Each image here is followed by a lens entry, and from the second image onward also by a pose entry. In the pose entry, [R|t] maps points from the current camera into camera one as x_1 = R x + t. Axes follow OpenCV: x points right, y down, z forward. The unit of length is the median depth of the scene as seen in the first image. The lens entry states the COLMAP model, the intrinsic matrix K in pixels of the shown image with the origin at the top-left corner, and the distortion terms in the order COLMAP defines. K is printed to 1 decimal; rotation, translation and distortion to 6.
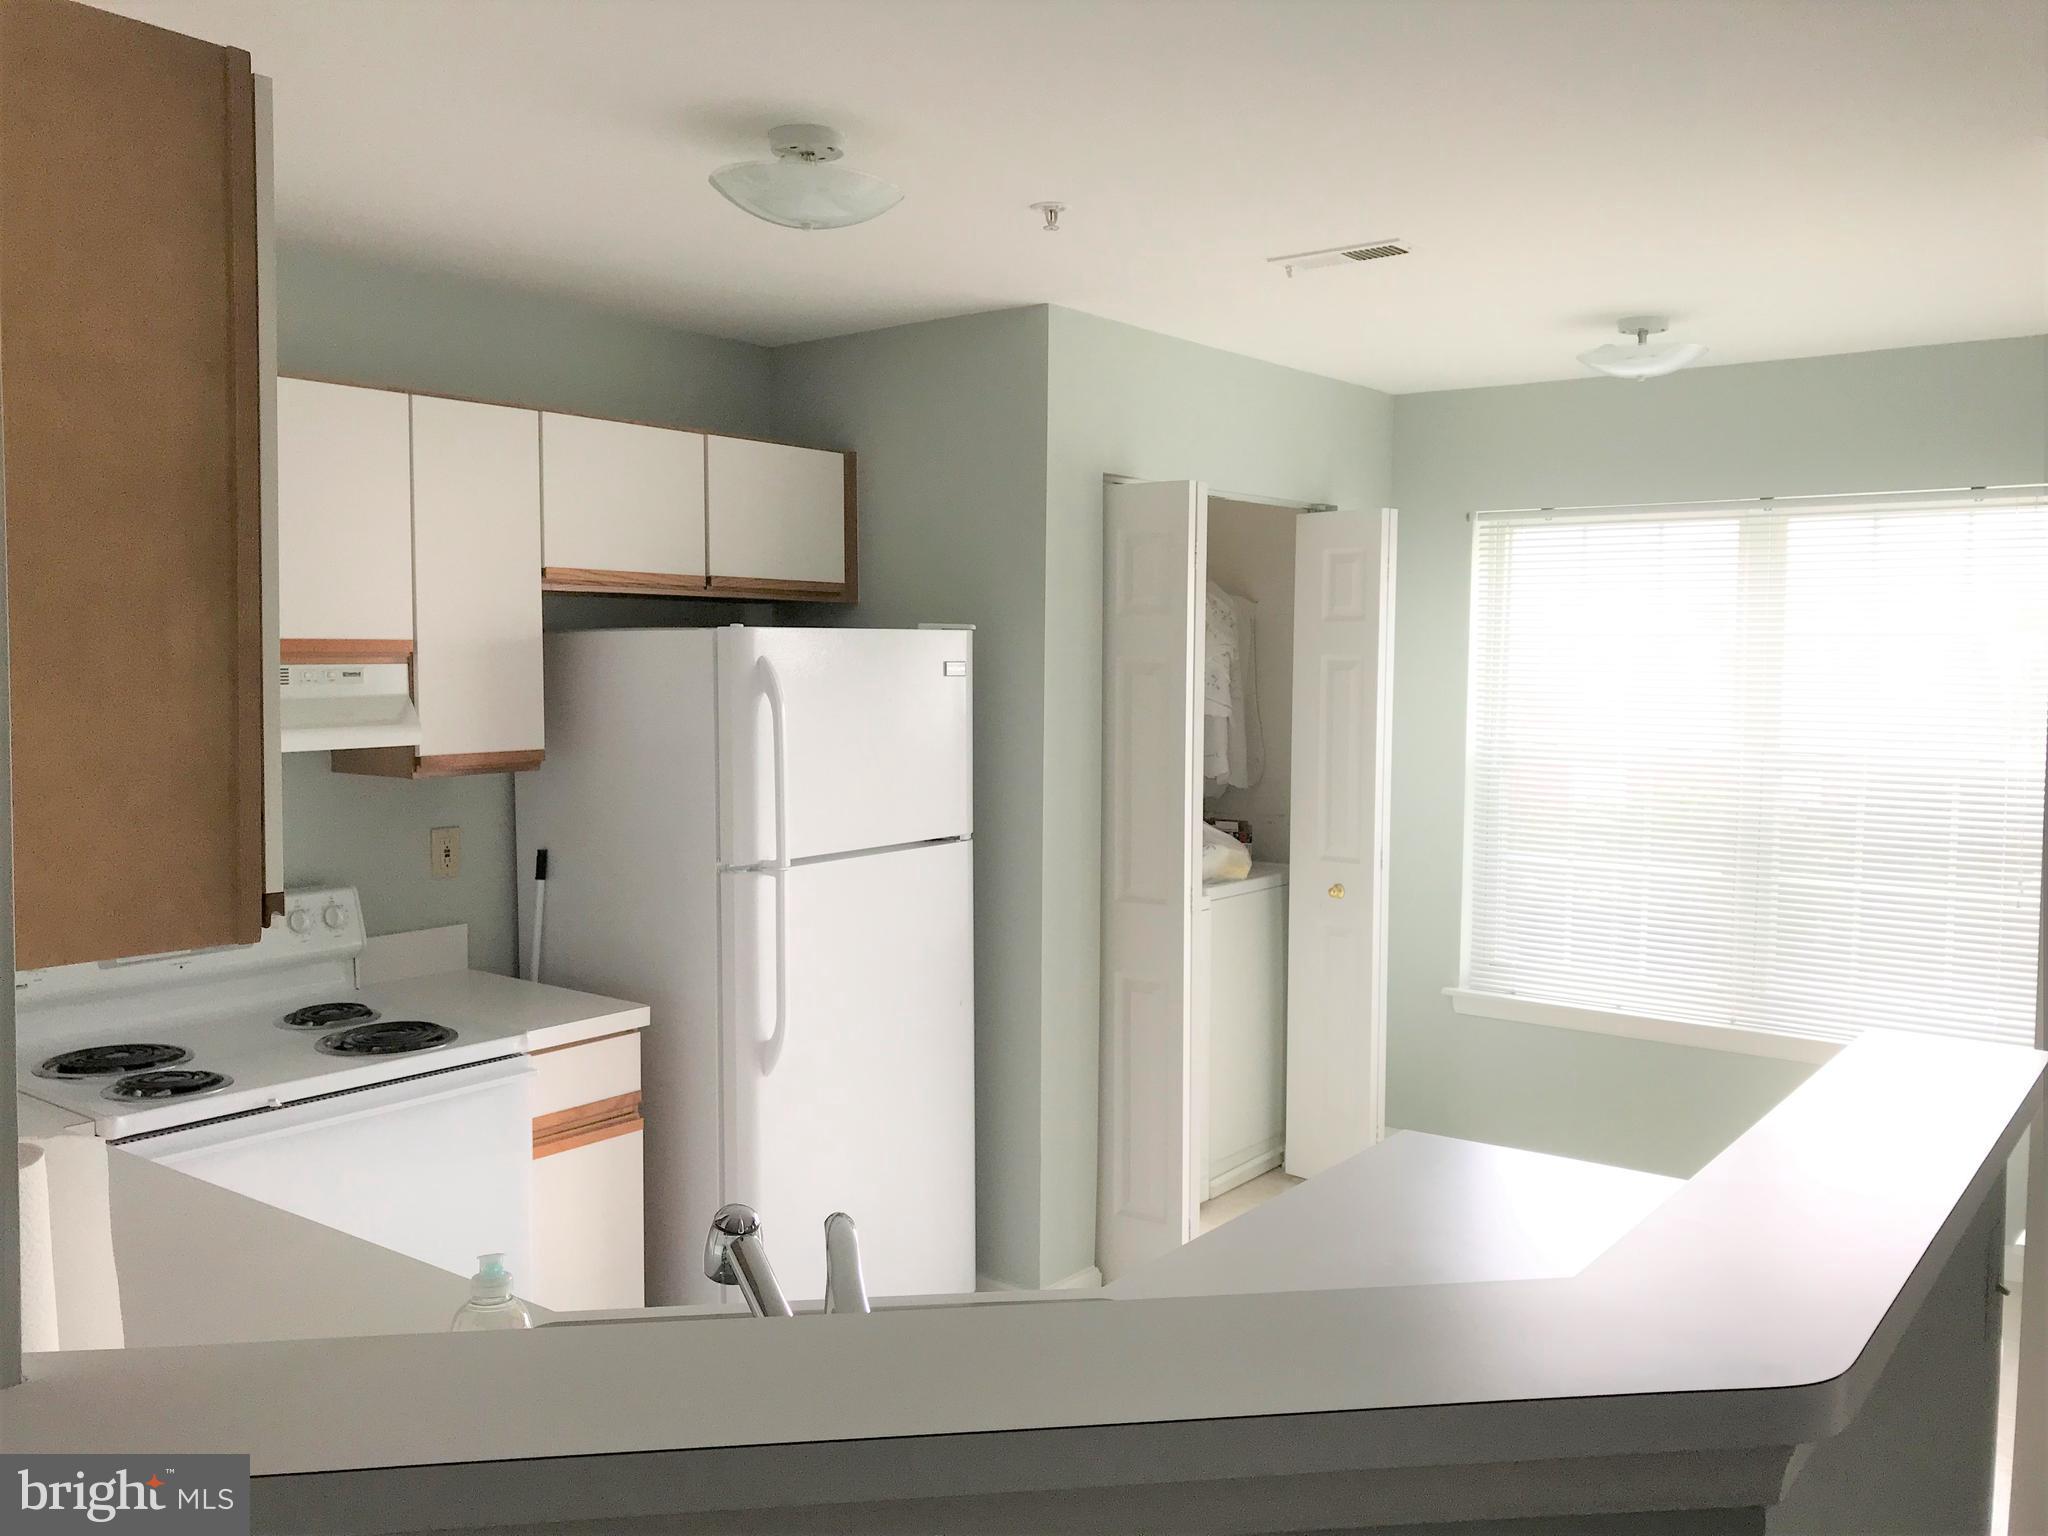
lens RADIAL K [[1688.4, 0, 1000.4], [0, 1688.4, 776.6], [0, 0, 1]] dist [0.035592, -0.073867]
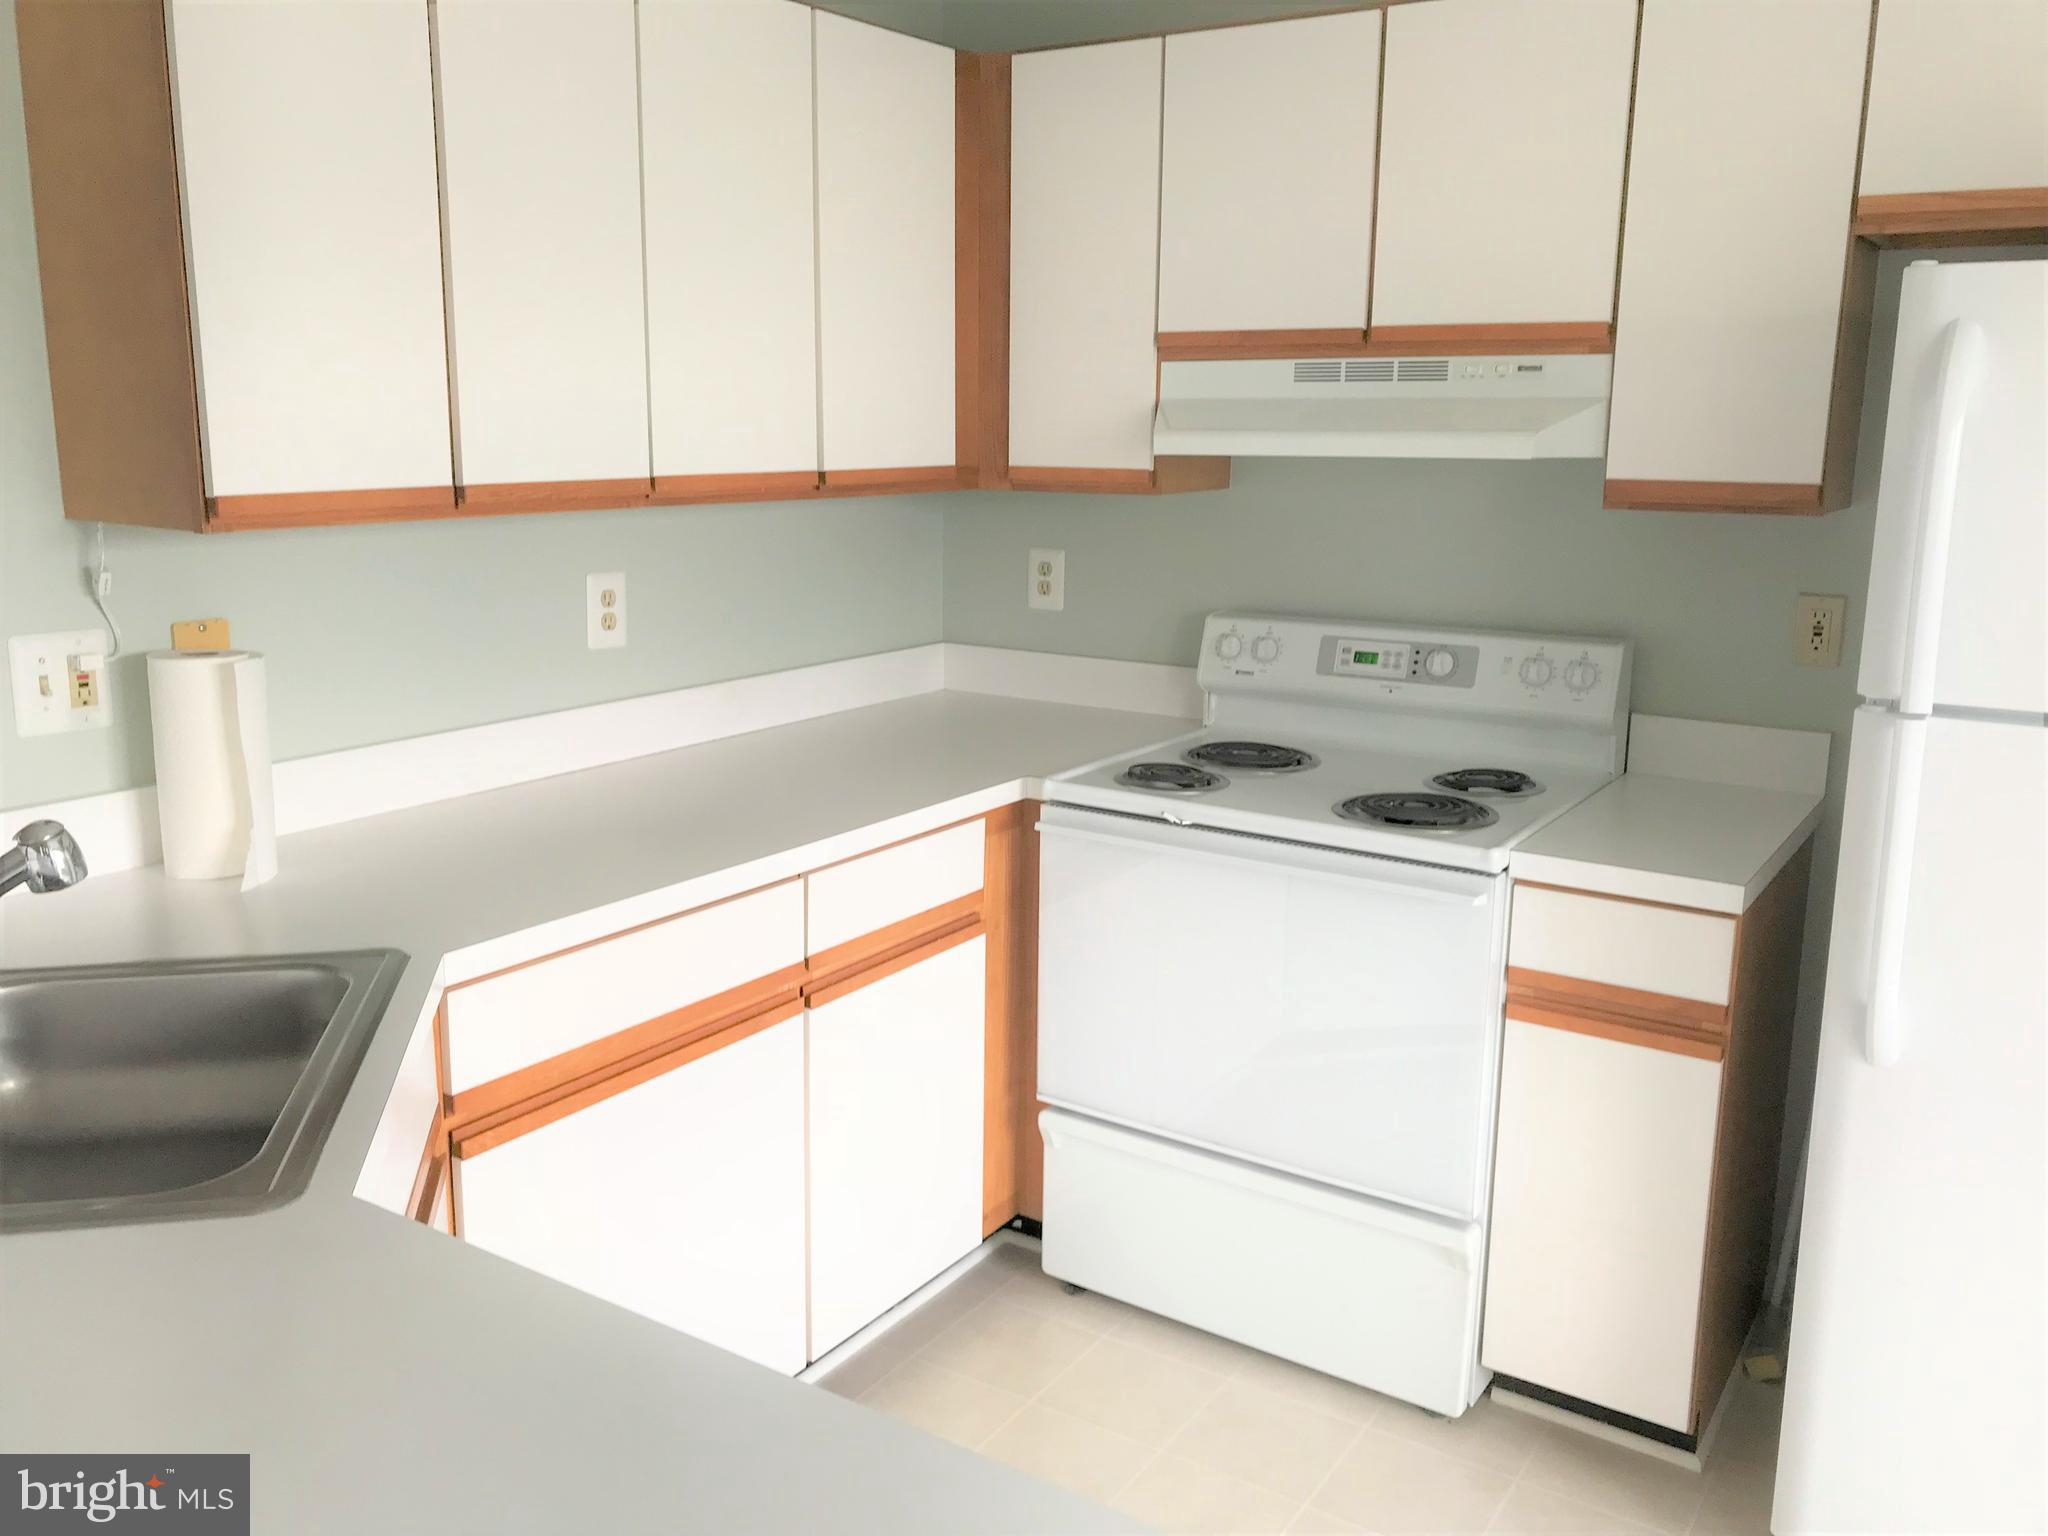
lens RADIAL K [[1688.4, 0, 1000.4], [0, 1688.4, 776.6], [0, 0, 1]] dist [0.035592, -0.073867]
pose [[0.043528, 0.207976, -0.977165, 0.379573], [-0.075711, 0.975966, 0.204348, -0.014958], [0.996179, 0.065087, 0.058228, 0.636096]]
